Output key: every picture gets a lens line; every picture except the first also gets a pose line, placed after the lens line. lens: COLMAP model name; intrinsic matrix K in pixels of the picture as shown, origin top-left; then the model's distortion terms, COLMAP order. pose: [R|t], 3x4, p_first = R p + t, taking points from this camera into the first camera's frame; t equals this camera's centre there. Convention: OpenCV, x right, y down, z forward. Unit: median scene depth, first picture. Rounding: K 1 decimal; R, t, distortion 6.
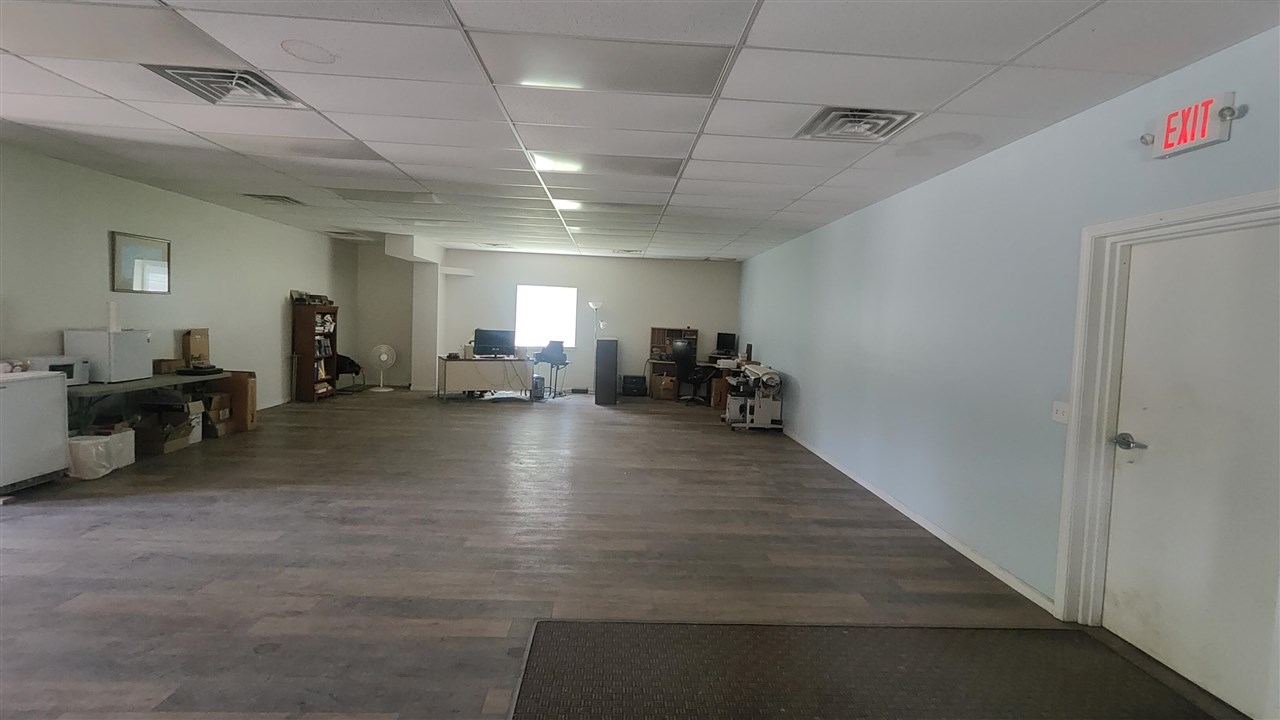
lens RADIAL K [[588.1, 0, 643.2], [0, 588.1, 361.0], [0, 0, 1]] dist [-0.002438, -0.000396]
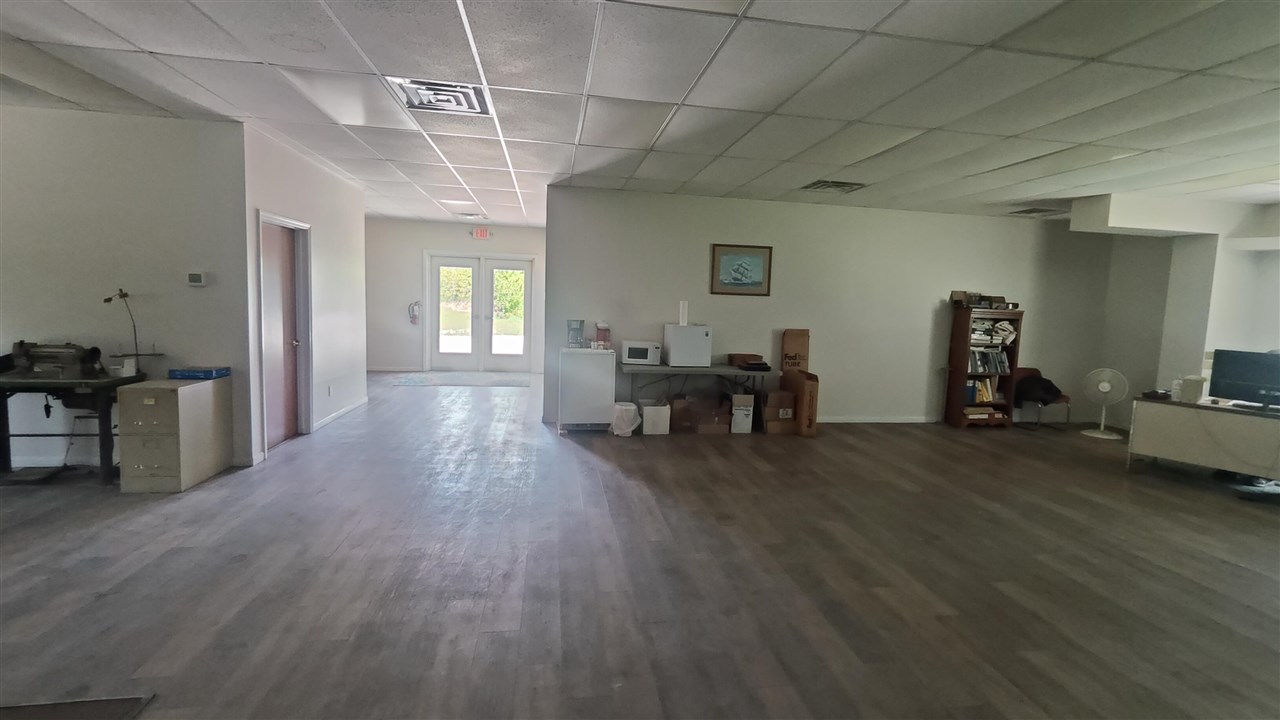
lens RADIAL K [[588.1, 0, 645.2], [0, 588.1, 345.9], [0, 0, 1]] dist [-0.002438, -0.000396]
pose [[0.115362, 0.041302, -0.992465, 0.185483], [-0.103004, 0.994246, 0.029403, -0.021535], [0.987969, 0.098835, 0.118952, 0.465748]]
